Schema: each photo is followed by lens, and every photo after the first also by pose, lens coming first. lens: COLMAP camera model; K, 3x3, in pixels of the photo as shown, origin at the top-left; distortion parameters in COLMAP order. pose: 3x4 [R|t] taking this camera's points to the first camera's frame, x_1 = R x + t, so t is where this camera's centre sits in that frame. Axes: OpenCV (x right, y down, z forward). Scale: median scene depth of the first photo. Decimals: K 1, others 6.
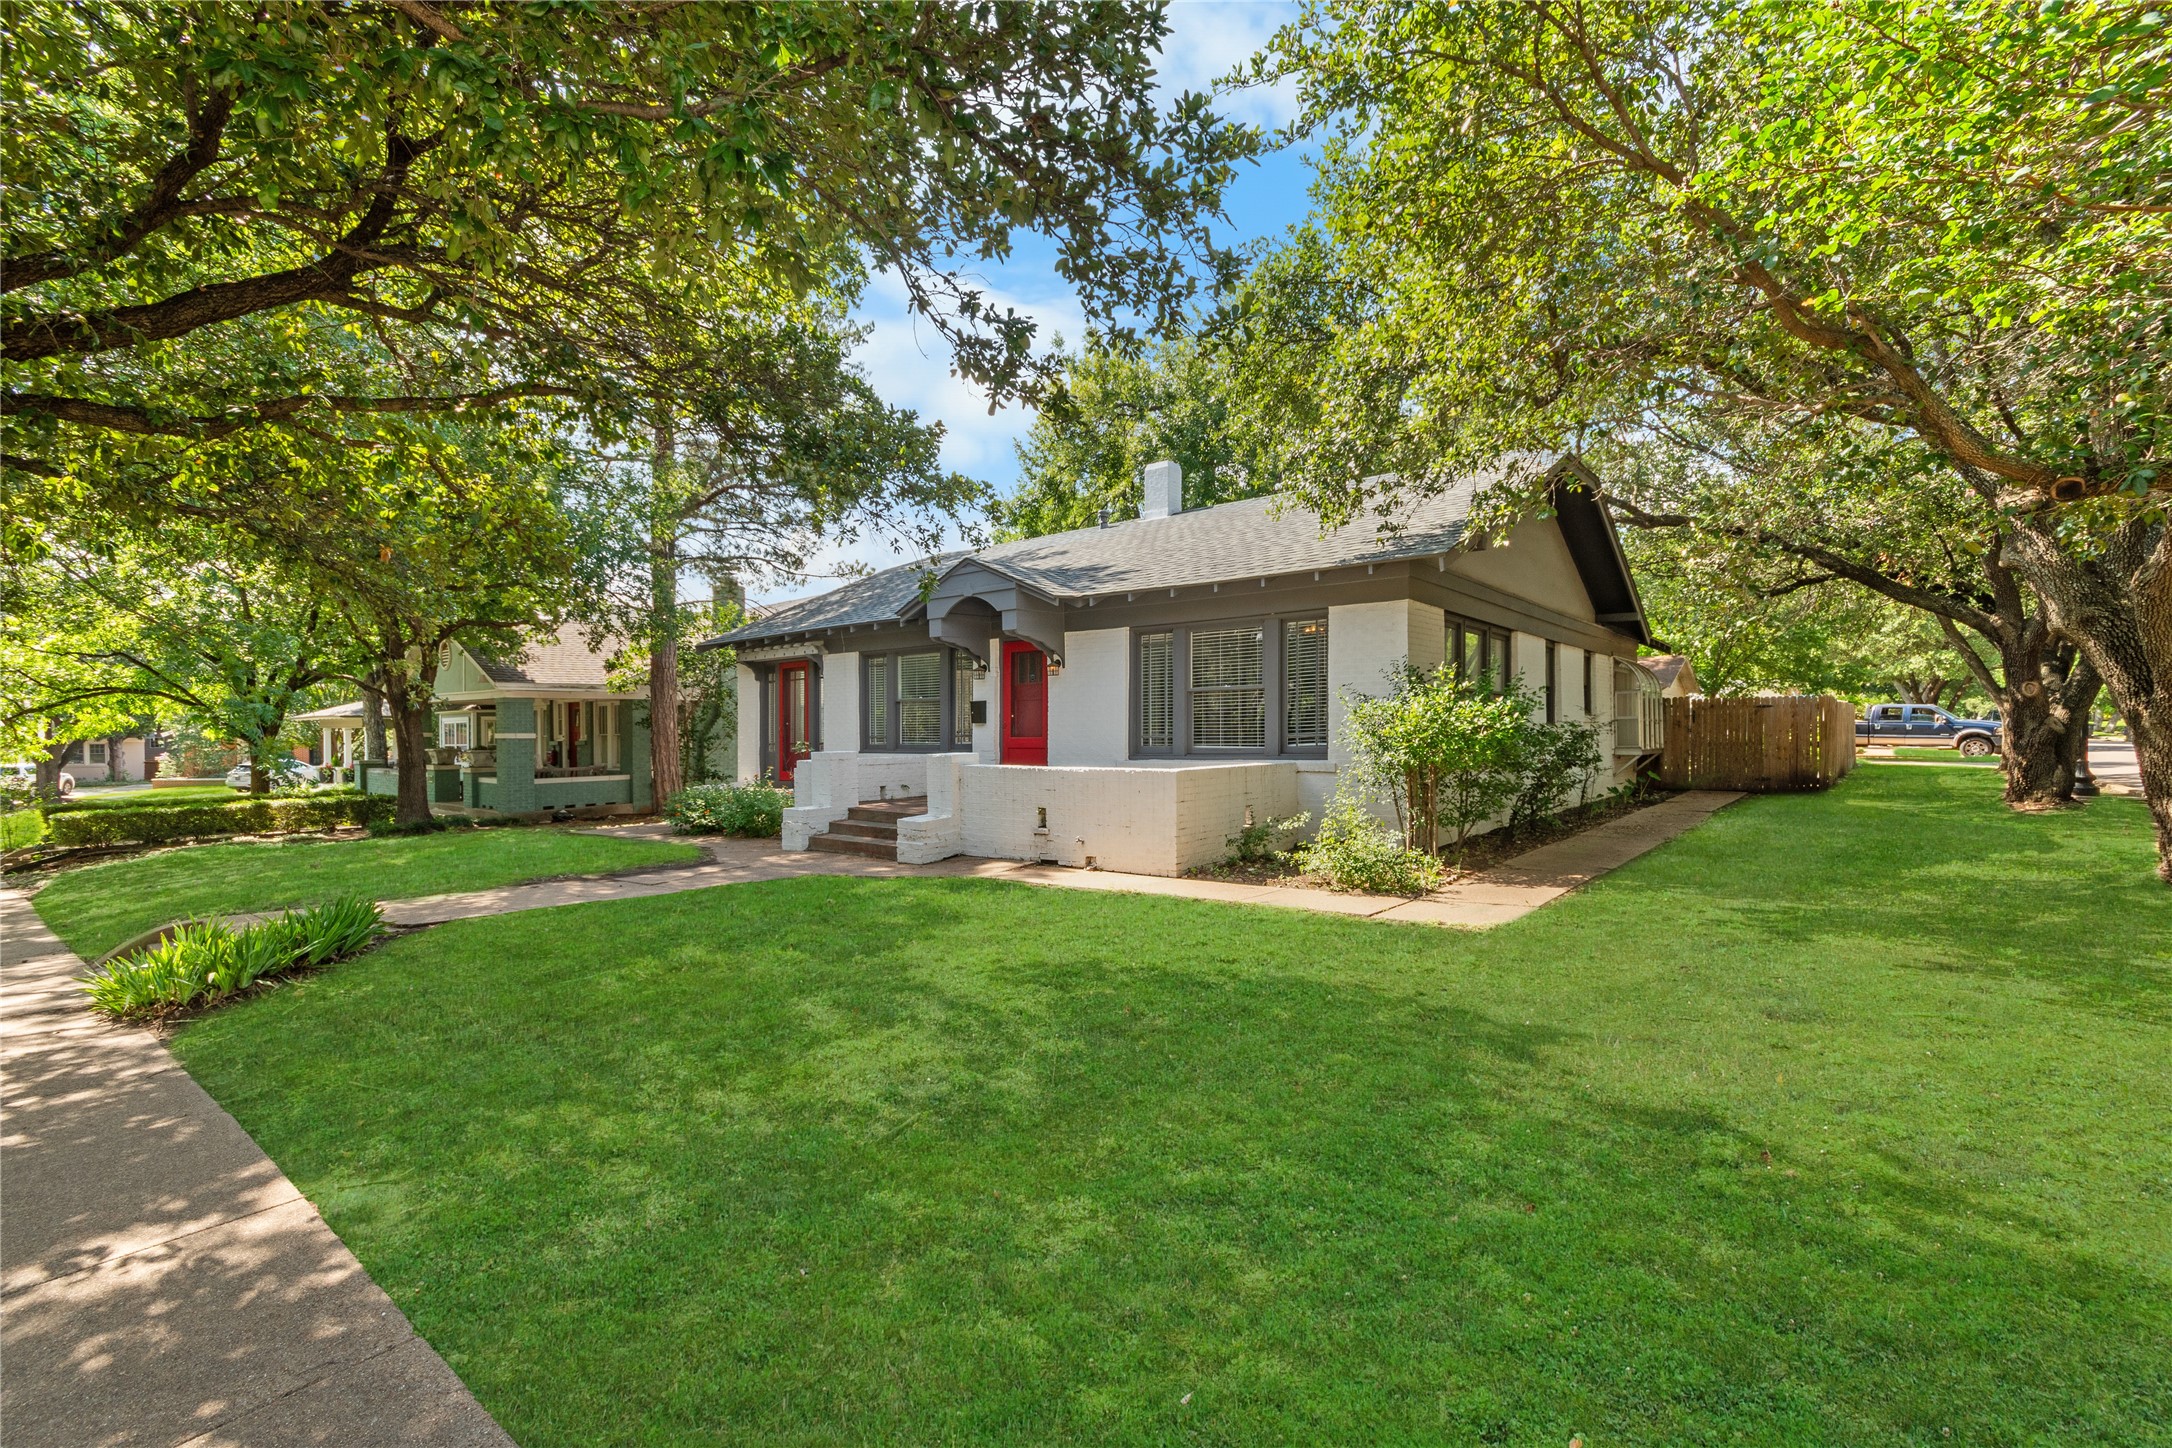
lens RADIAL K [[952.0, 0, 1106.0], [0, 952.0, 729.2], [0, 0, 1]] dist [0.000960, -0.000753]
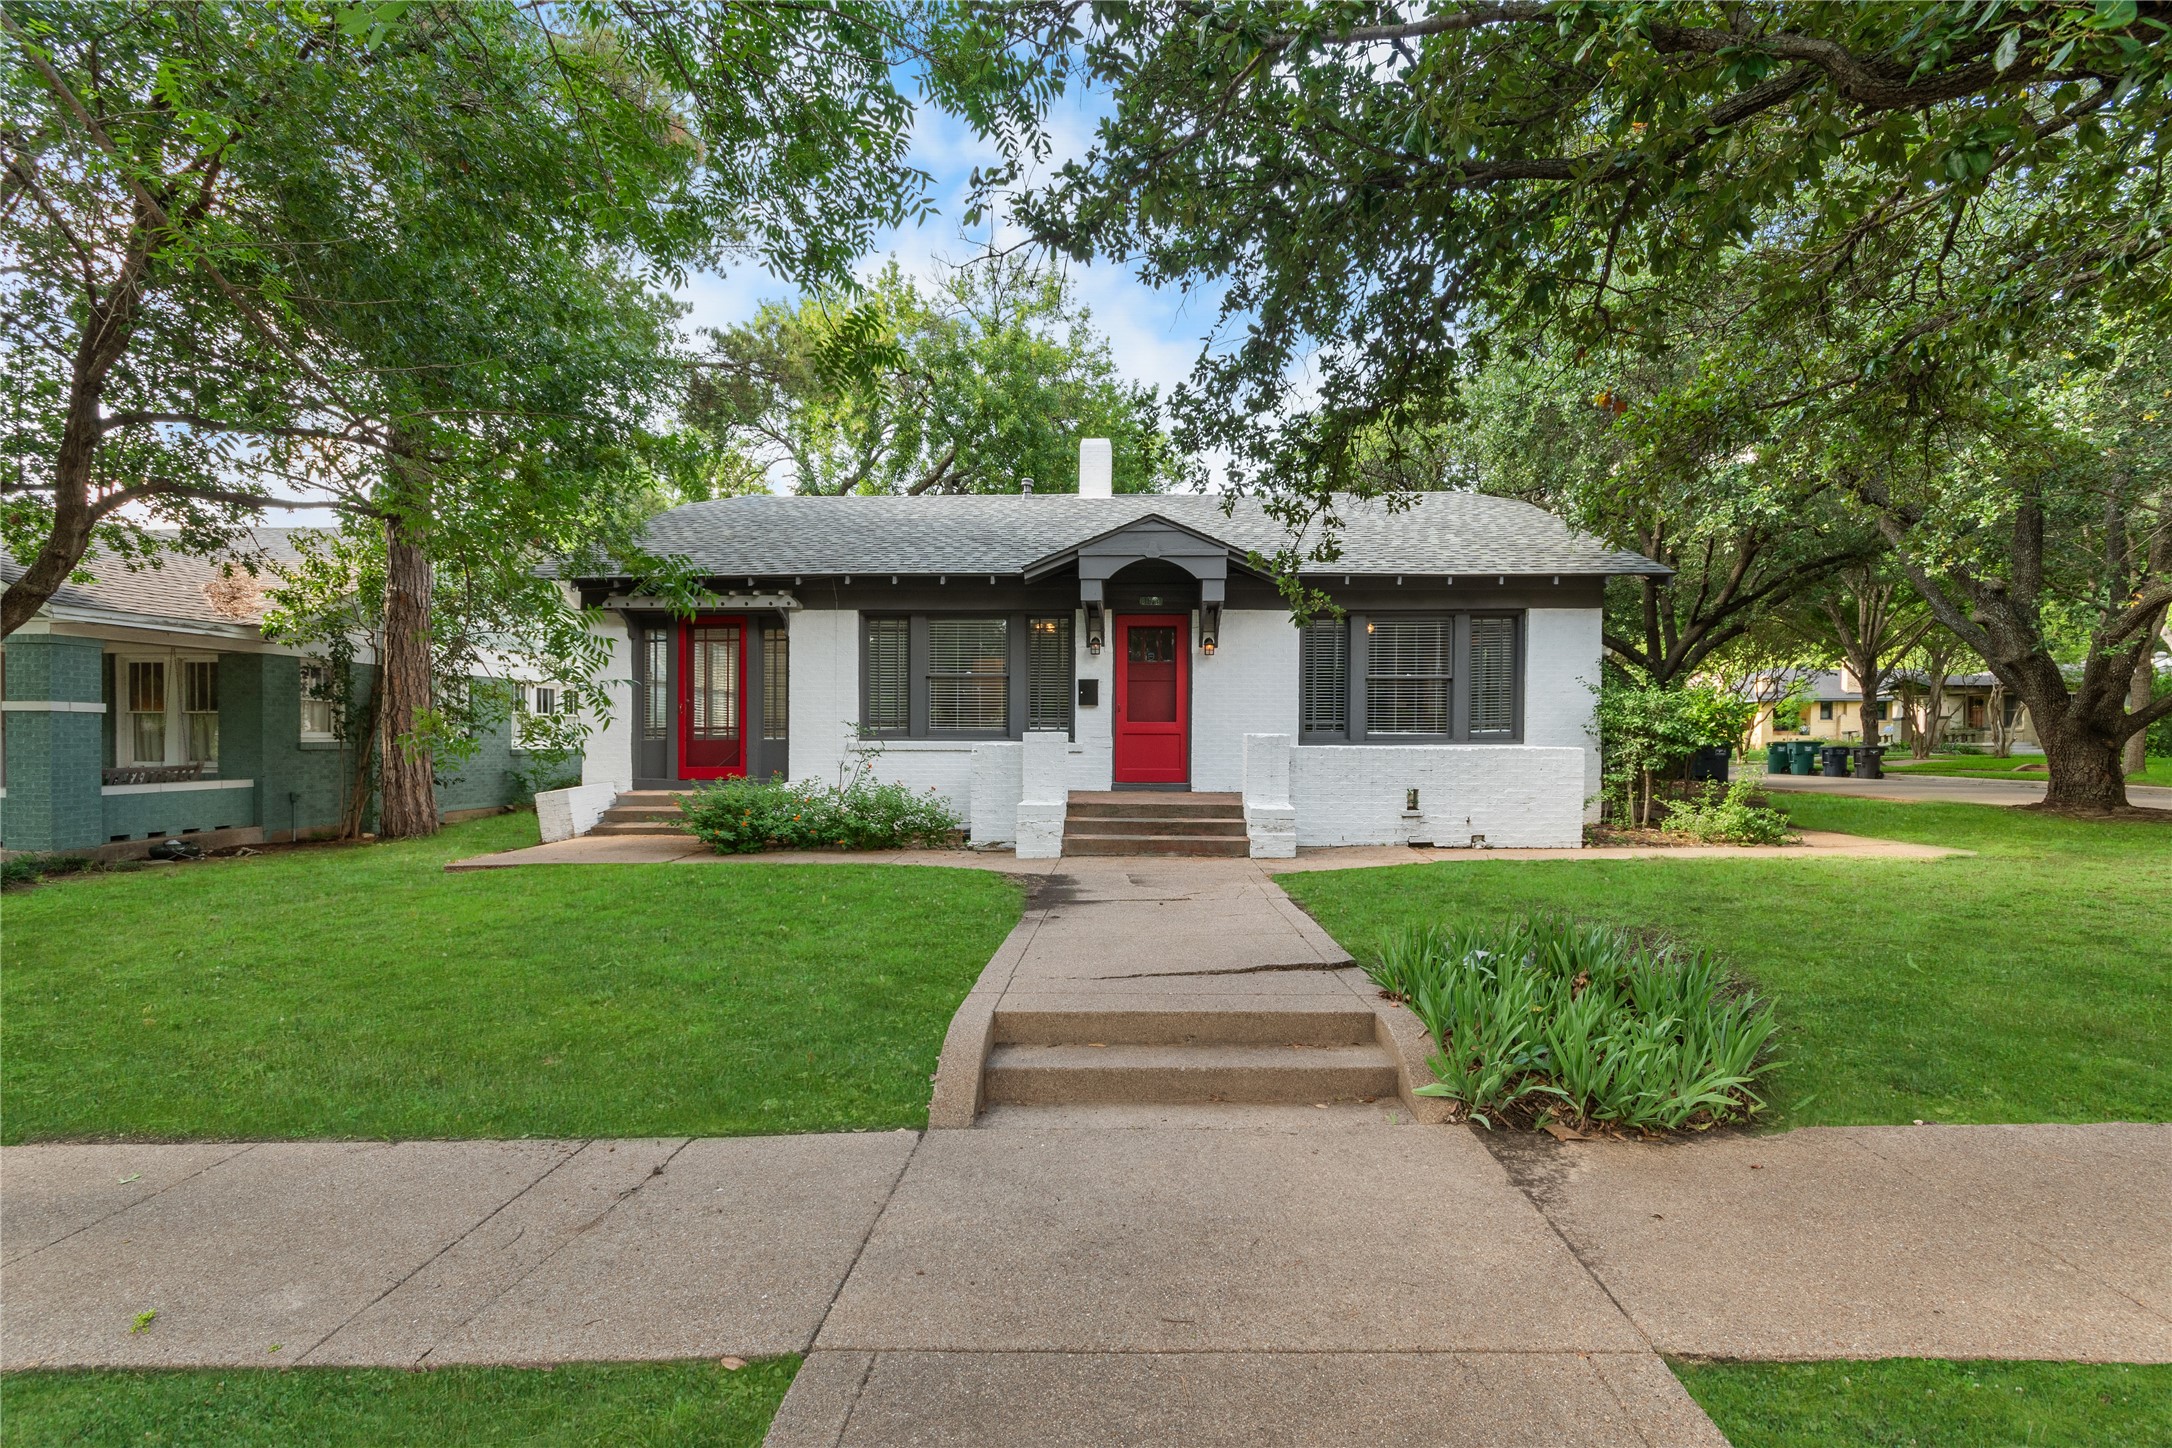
lens RADIAL K [[952.0, 0, 1100.9], [0, 952.0, 741.7], [0, 0, 1]] dist [0.000960, -0.000753]
pose [[0.800208, 0.006772, 0.599684, -0.686784], [-0.011691, 0.999922, 0.004309, 0.024697], [-0.599608, -0.010459, 0.800225, 0.314363]]
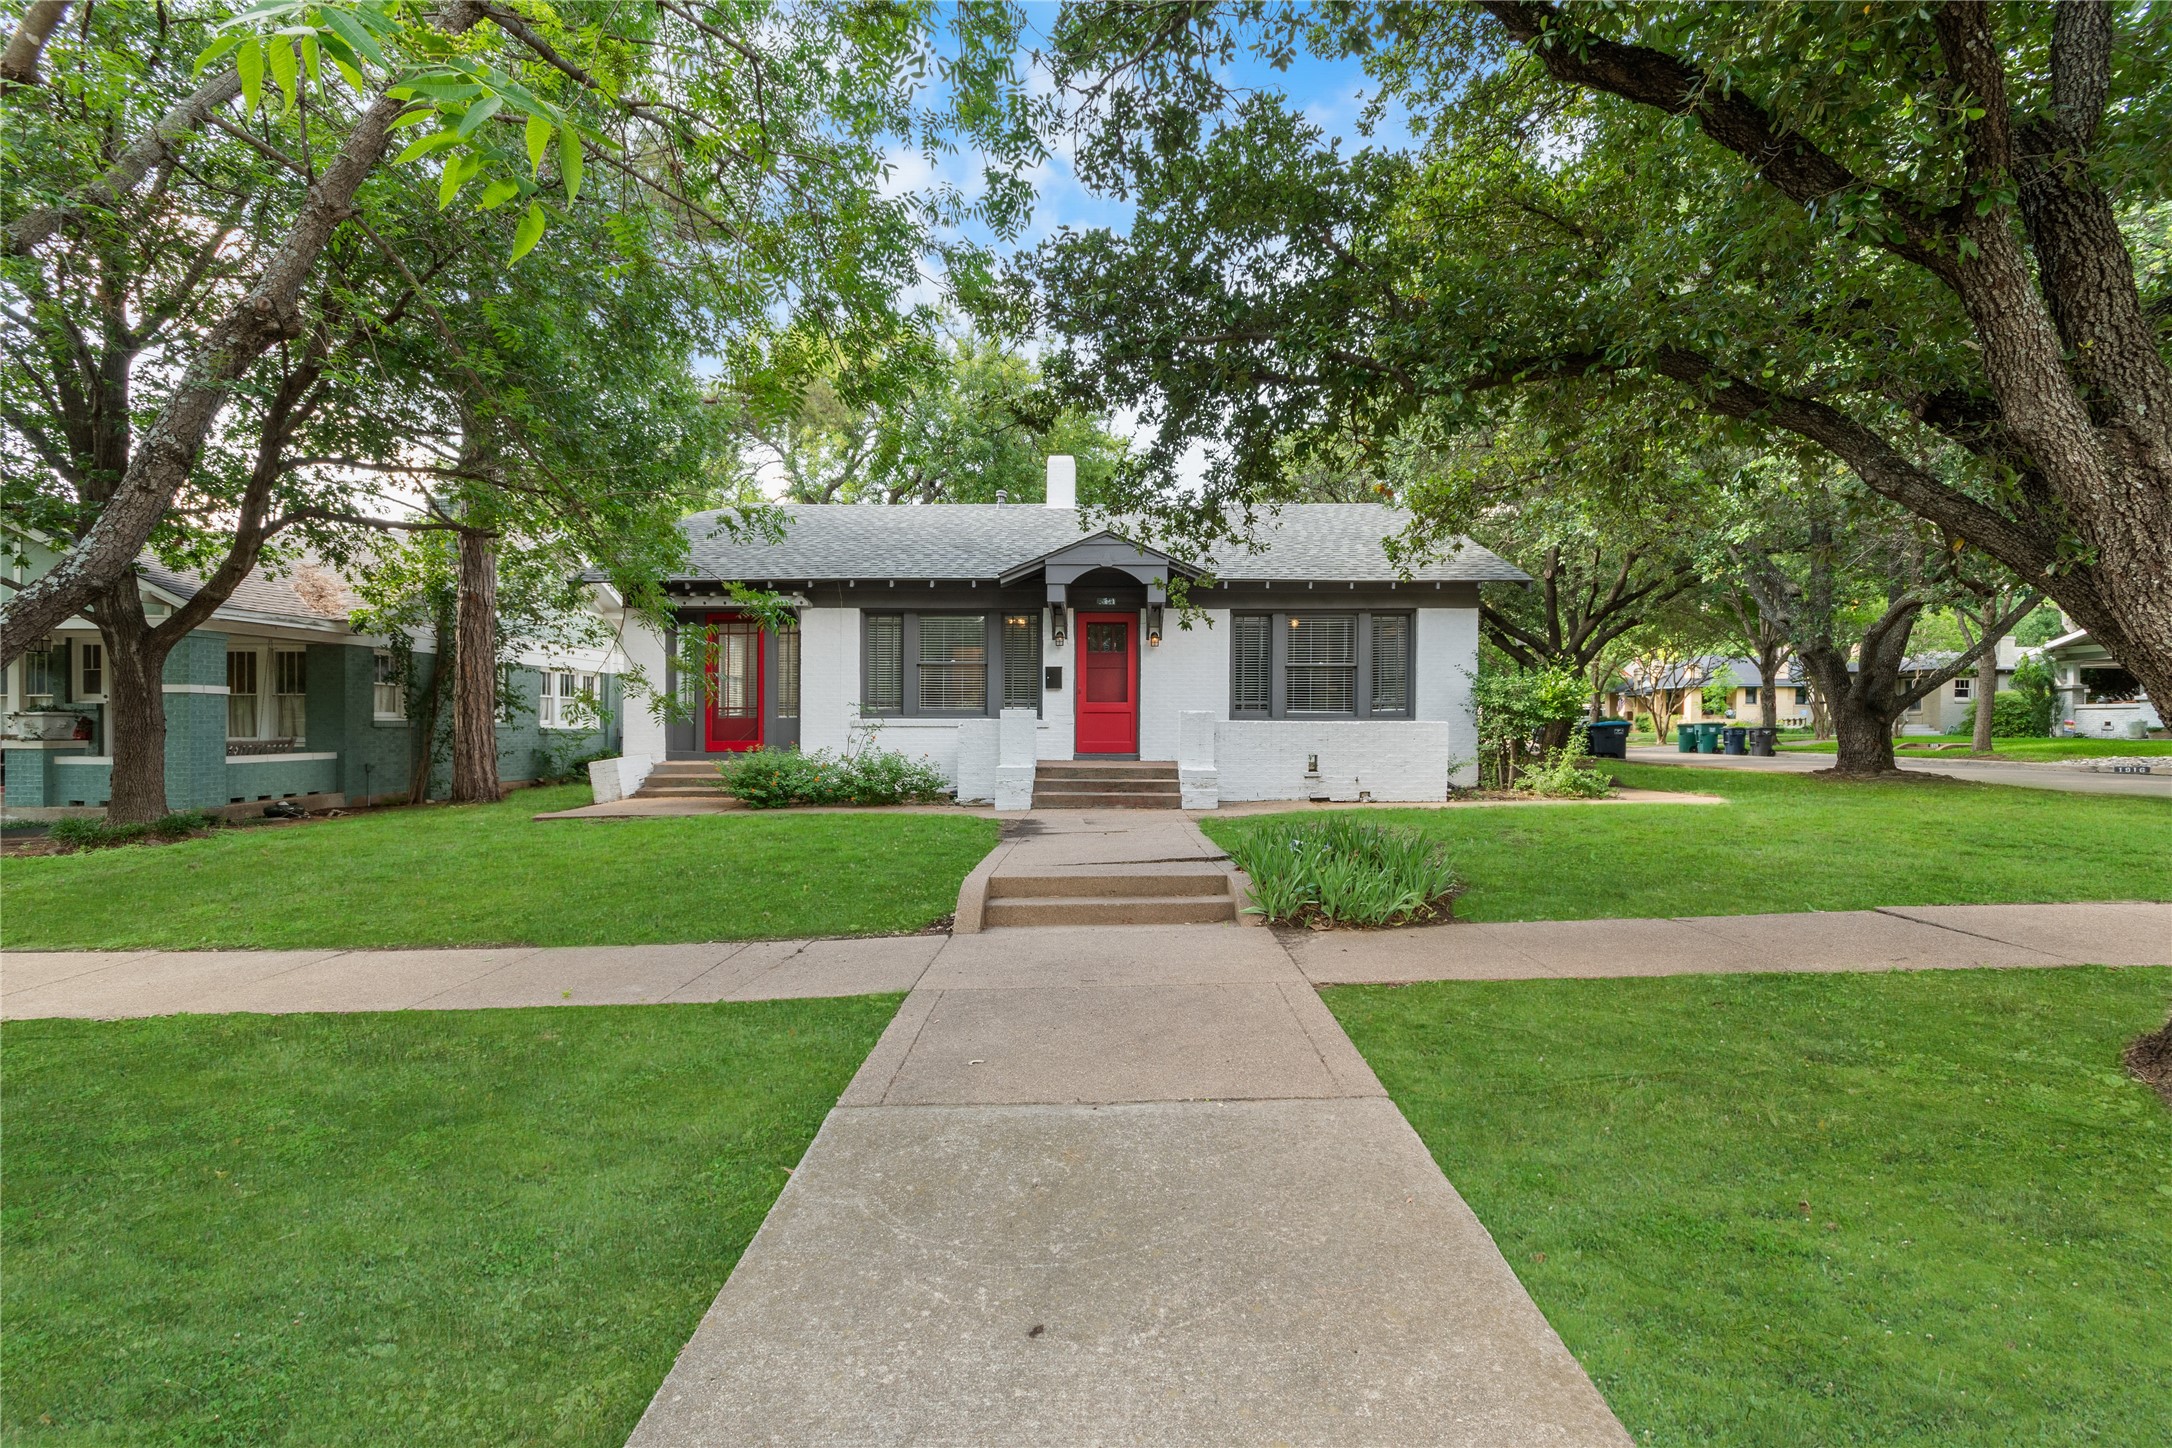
lens RADIAL K [[952.0, 0, 1088.2], [0, 952.0, 744.0], [0, 0, 1]] dist [0.000960, -0.000753]
pose [[0.789009, -0.003941, 0.614369, -0.789475], [-0.010836, 0.999735, 0.020329, 0.035106], [-0.614286, -0.022697, 0.788757, 0.164705]]
